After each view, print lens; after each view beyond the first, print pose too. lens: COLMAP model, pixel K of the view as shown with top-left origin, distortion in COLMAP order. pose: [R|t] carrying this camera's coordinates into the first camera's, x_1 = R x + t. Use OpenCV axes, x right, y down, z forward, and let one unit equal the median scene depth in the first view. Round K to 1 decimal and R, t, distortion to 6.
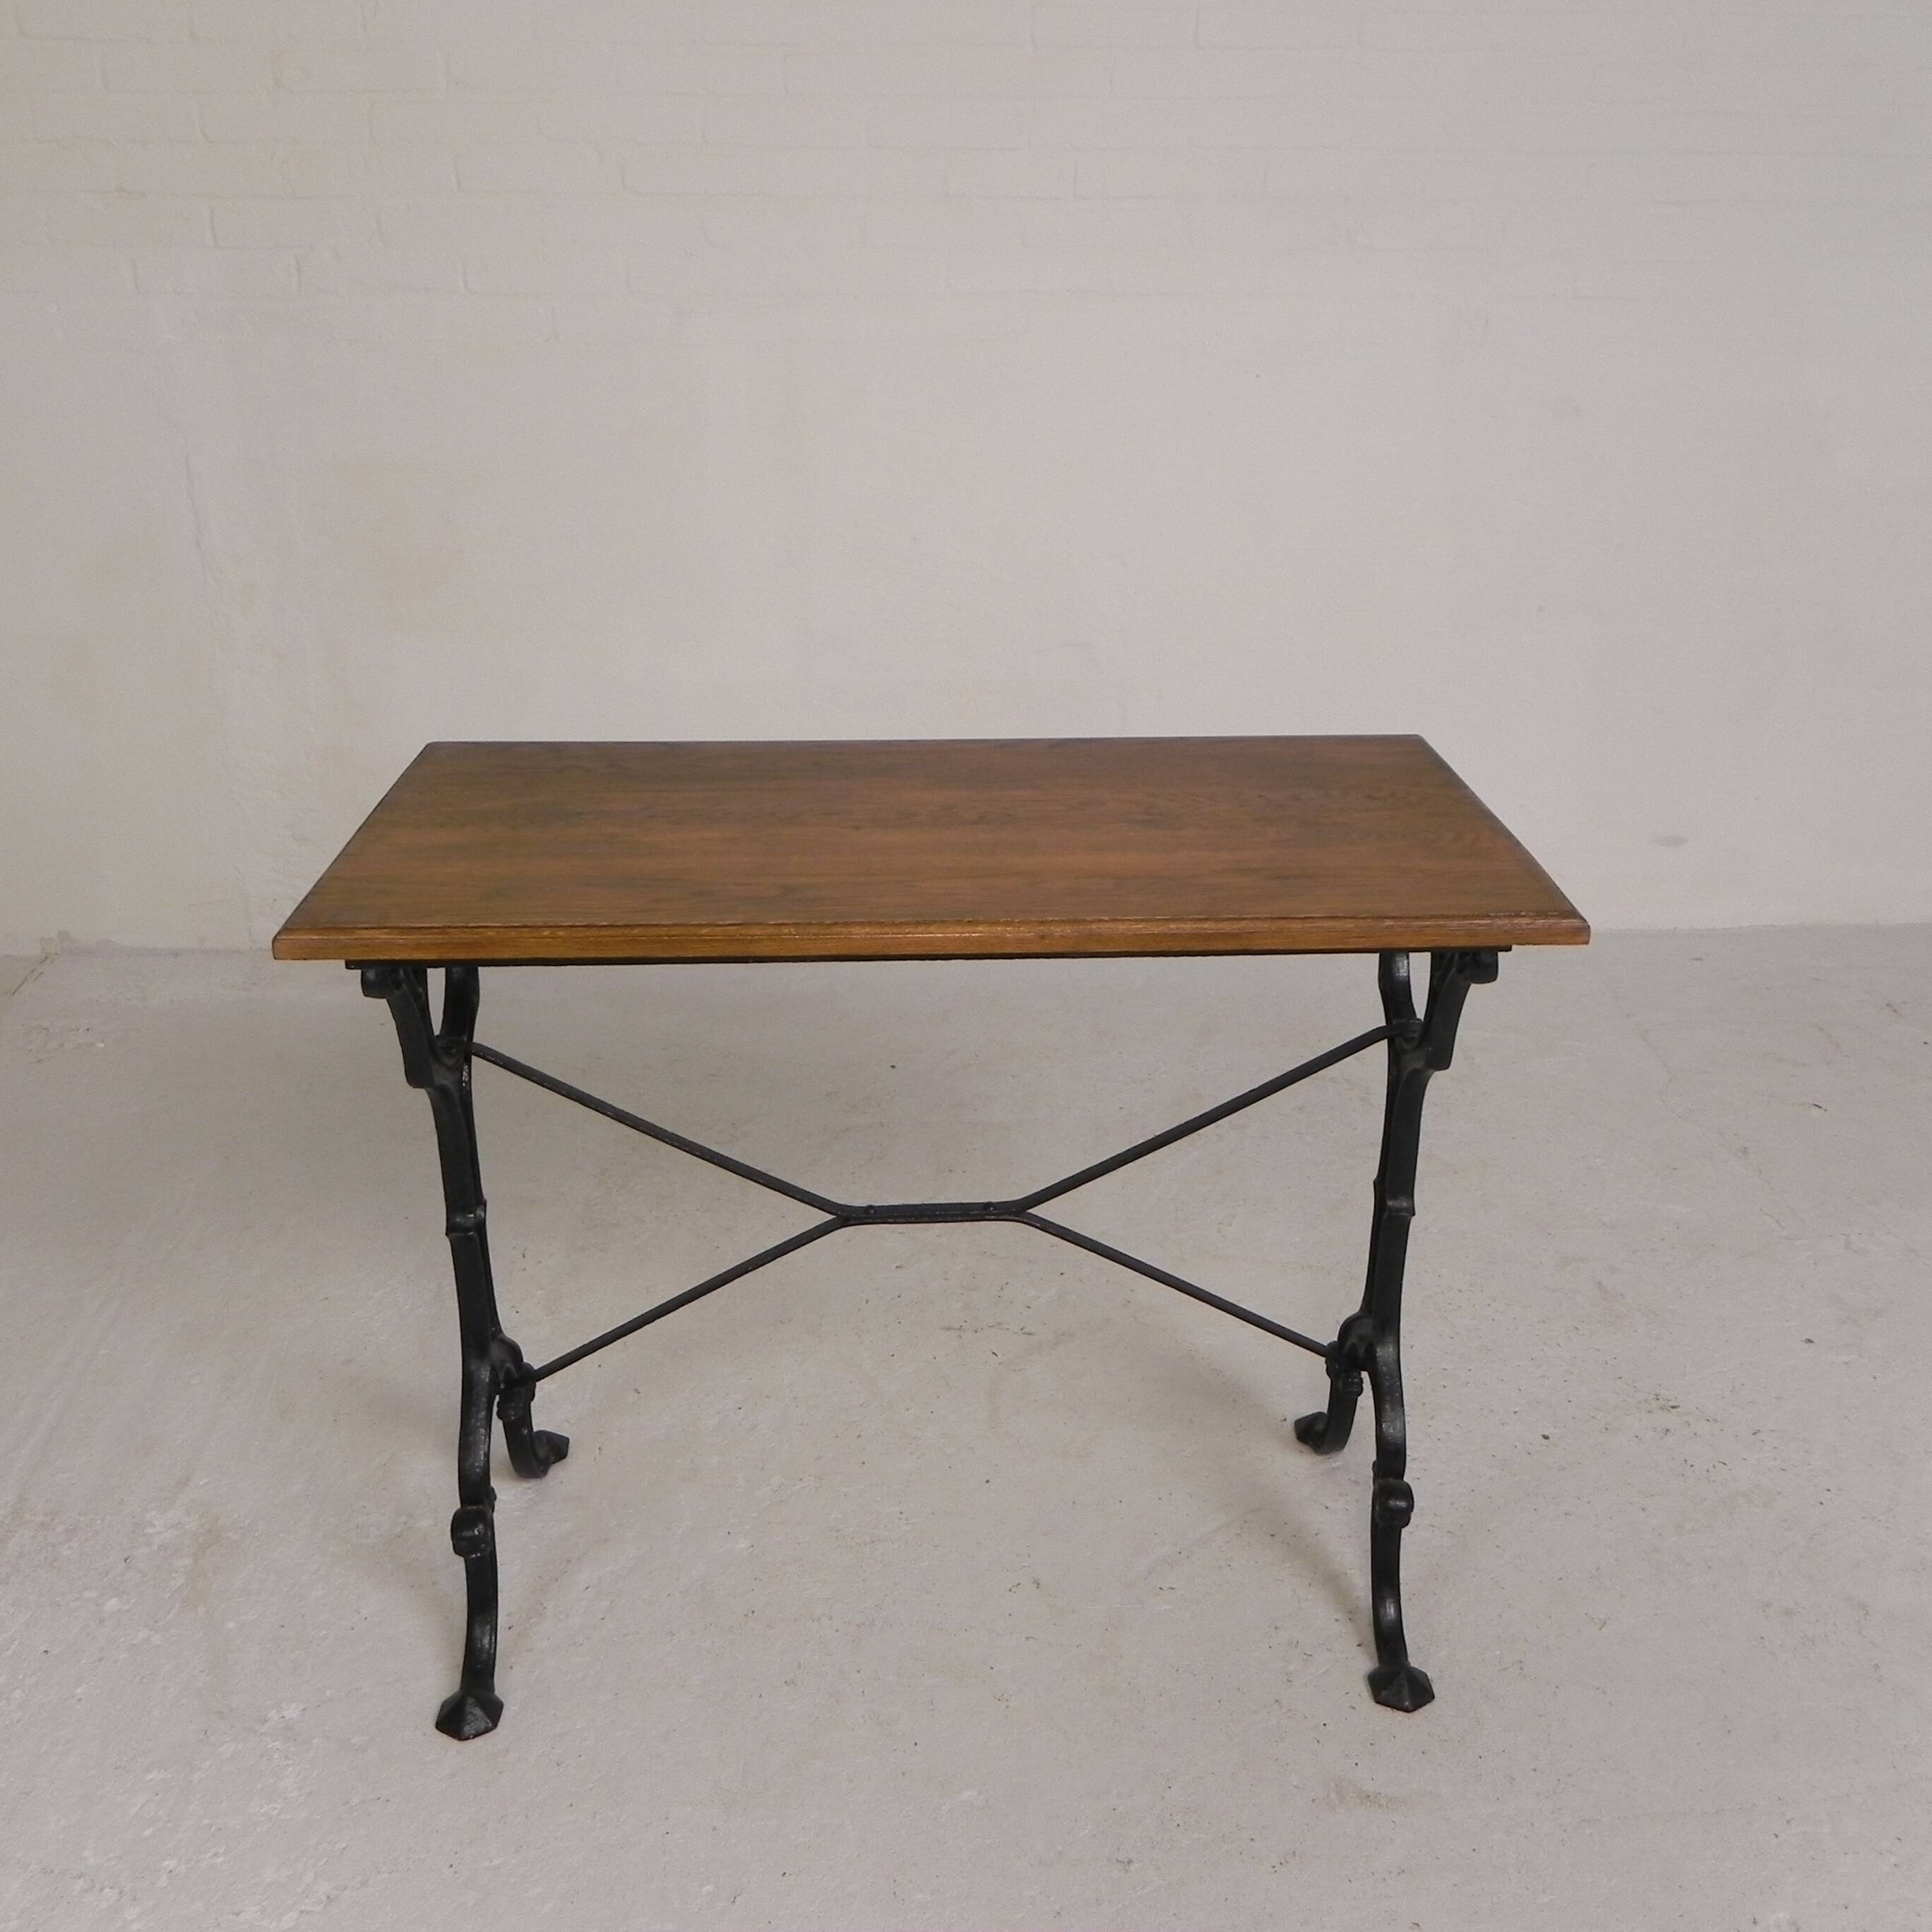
lens RADIAL K [[1929.4, 0, 968.3], [0, 1929.4, 966.2], [0, 0, 1]] dist [-0.011631, -0.006153]
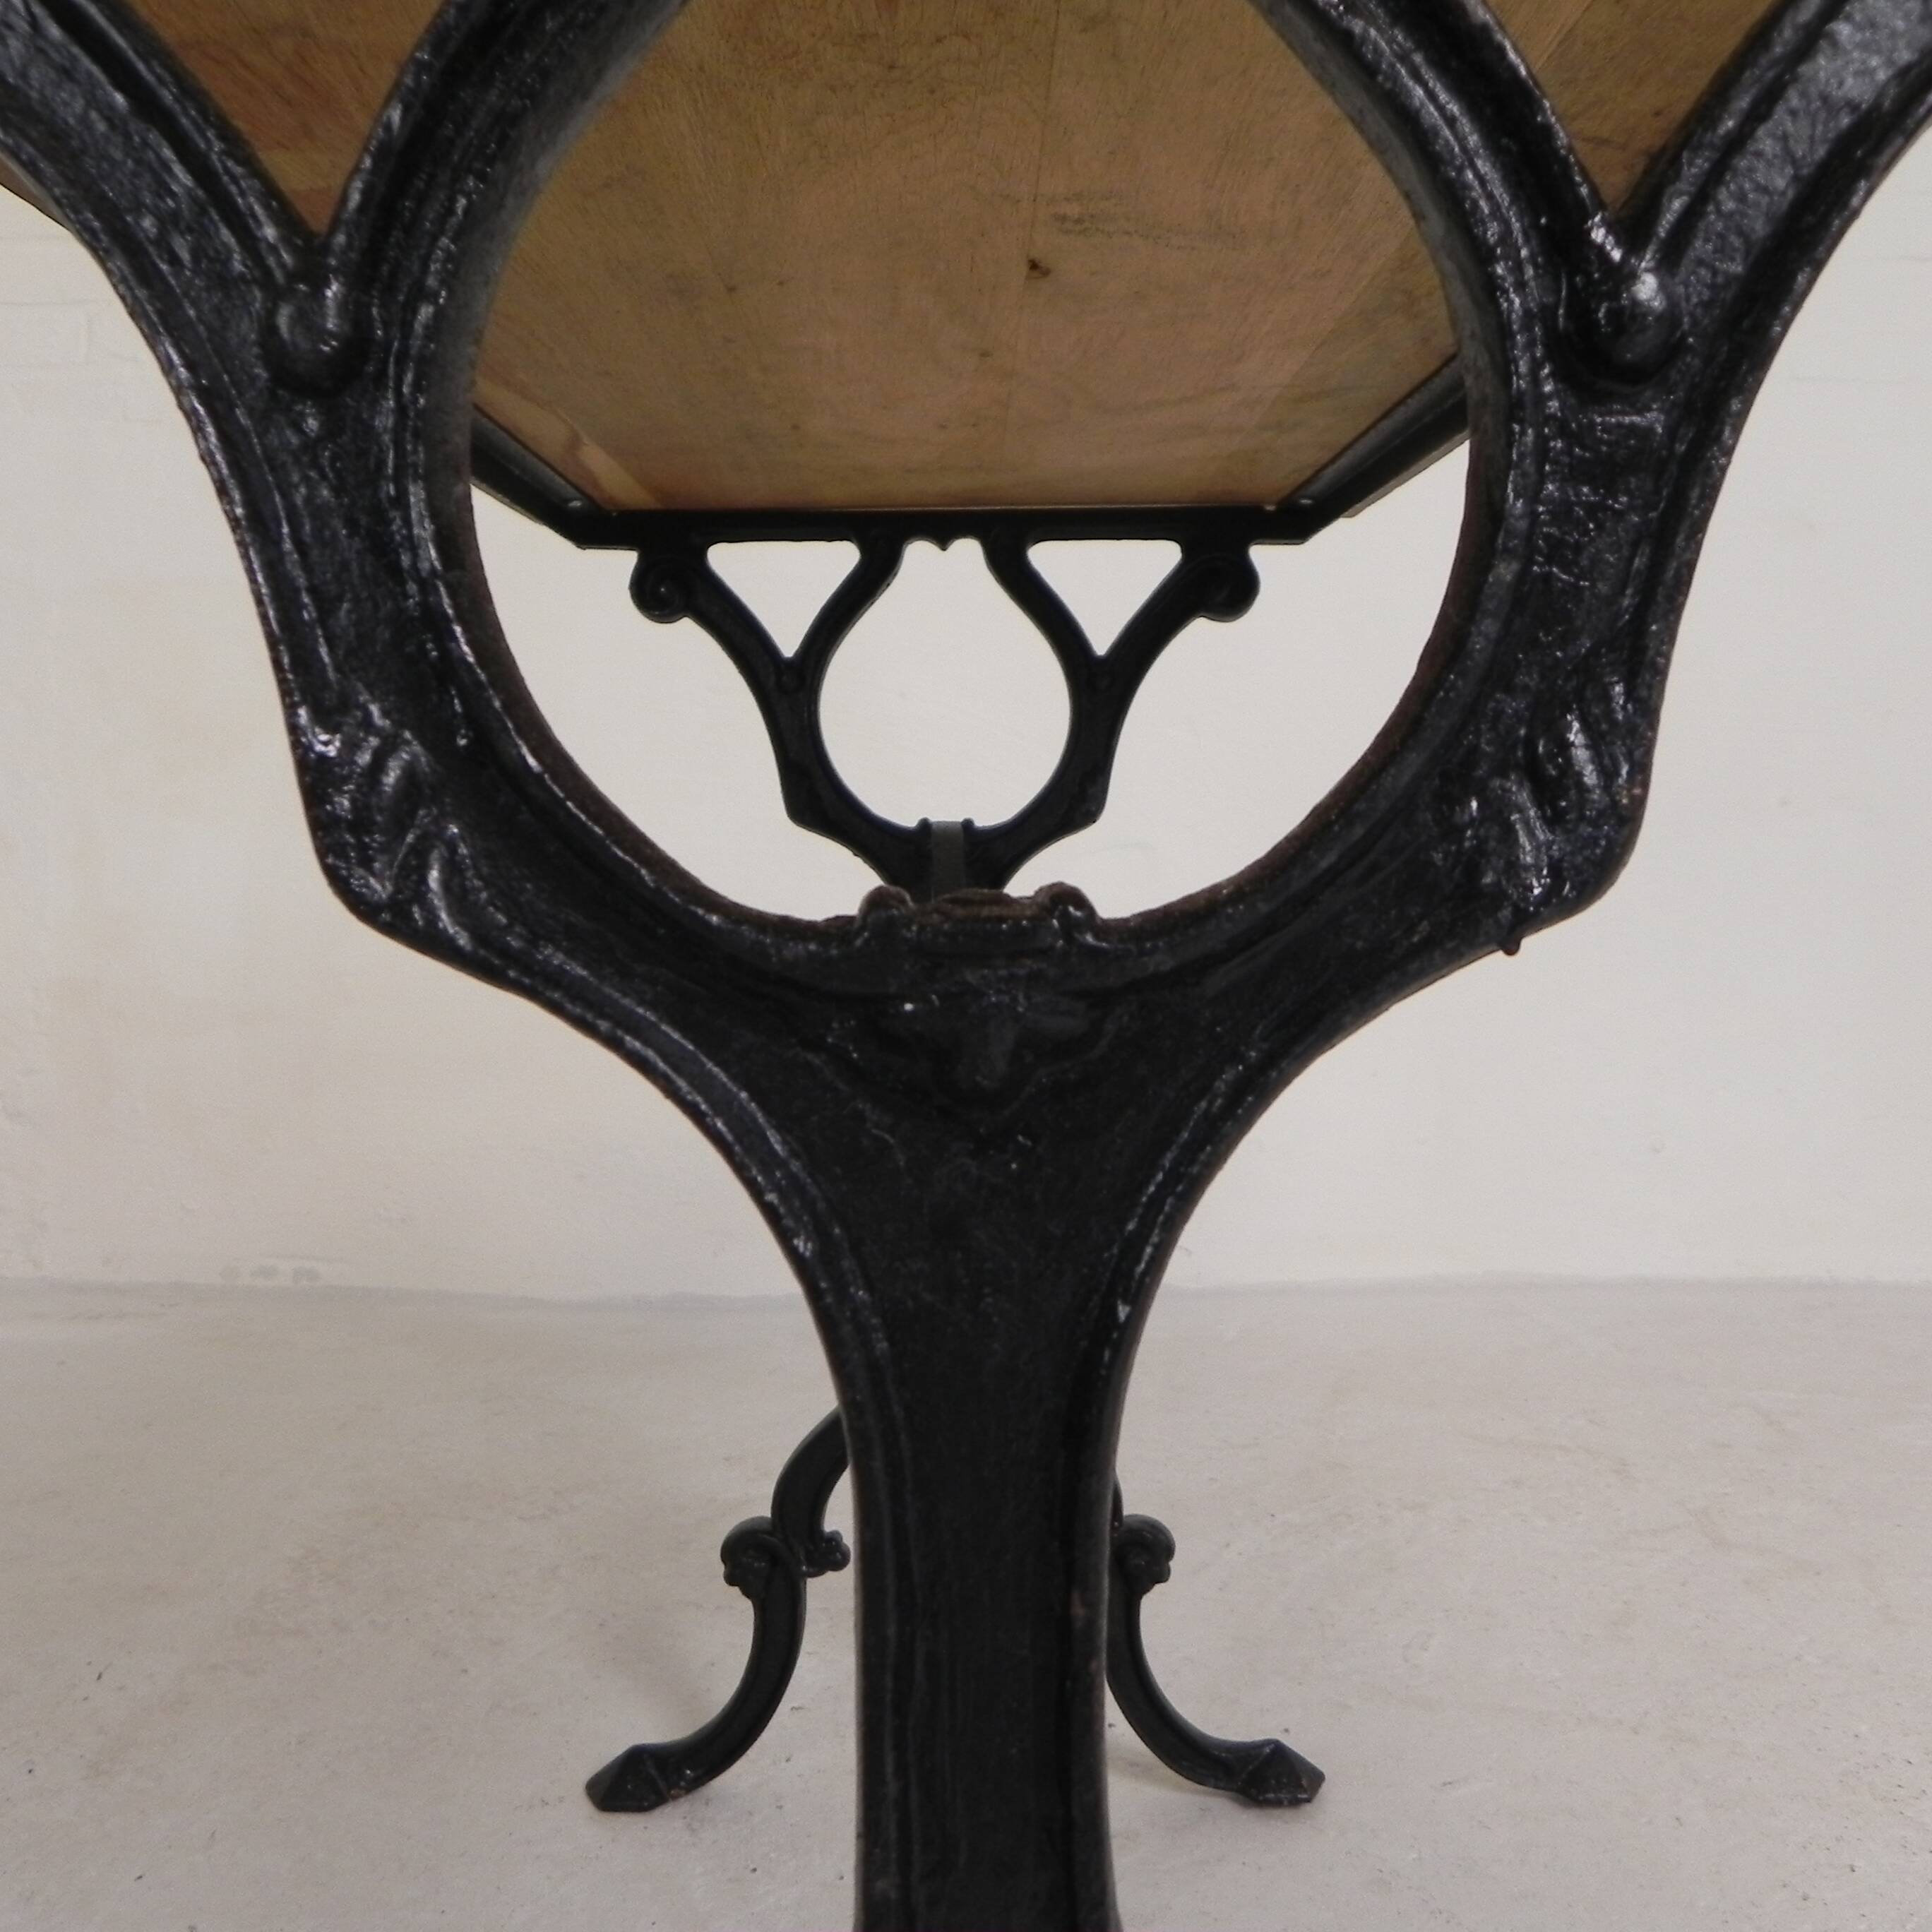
lens RADIAL K [[1941.4, 0, 969.7], [0, 1941.4, 948.5], [0, 0, 1]] dist [-0.018068, 0.001921]
pose [[0.999512, 0.002401, -0.031151, 0.034121], [-0.012164, 0.948271, -0.317228, 0.163773], [0.028778, 0.317452, 0.947837, 0.570953]]
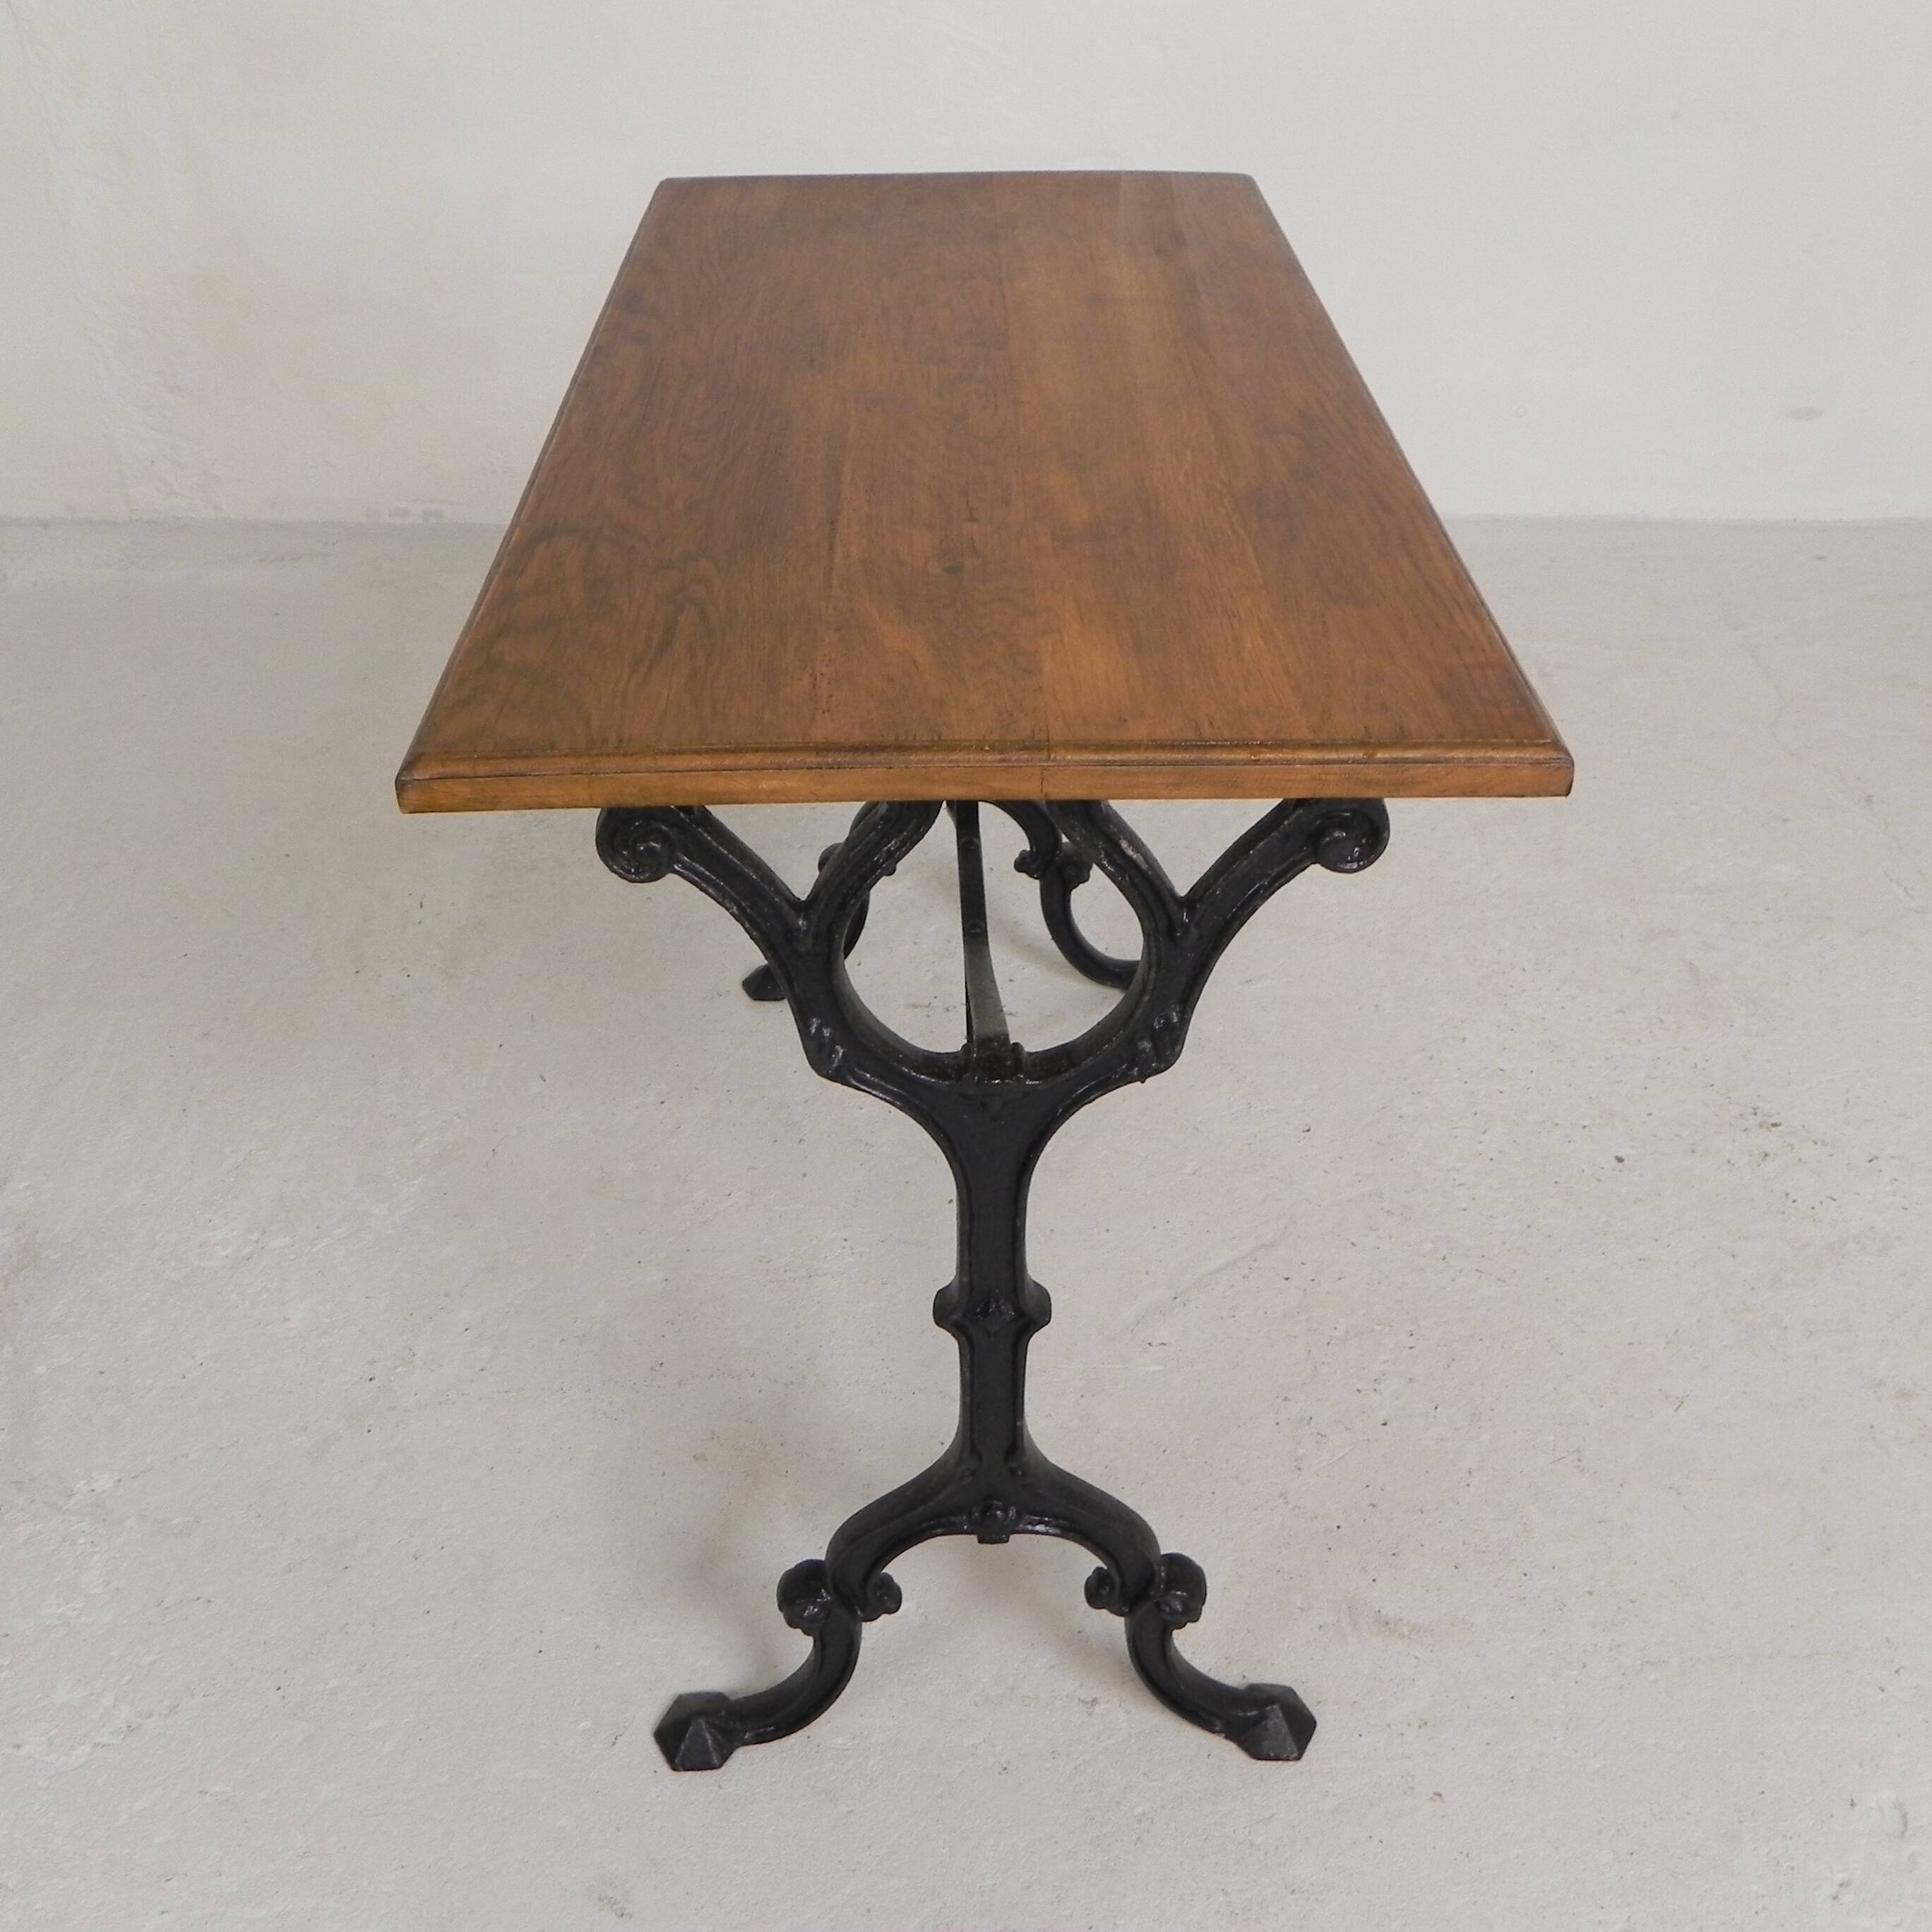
lens RADIAL K [[1929.5, 0, 967.6], [0, 1929.5, 961.8], [0, 0, 1]] dist [-0.008455, -0.011171]
pose [[0.999742, 0.018369, -0.013370, 0.029149], [-0.014926, 0.974694, 0.223047, -0.024362], [0.017128, -0.222789, 0.974716, 0.220668]]
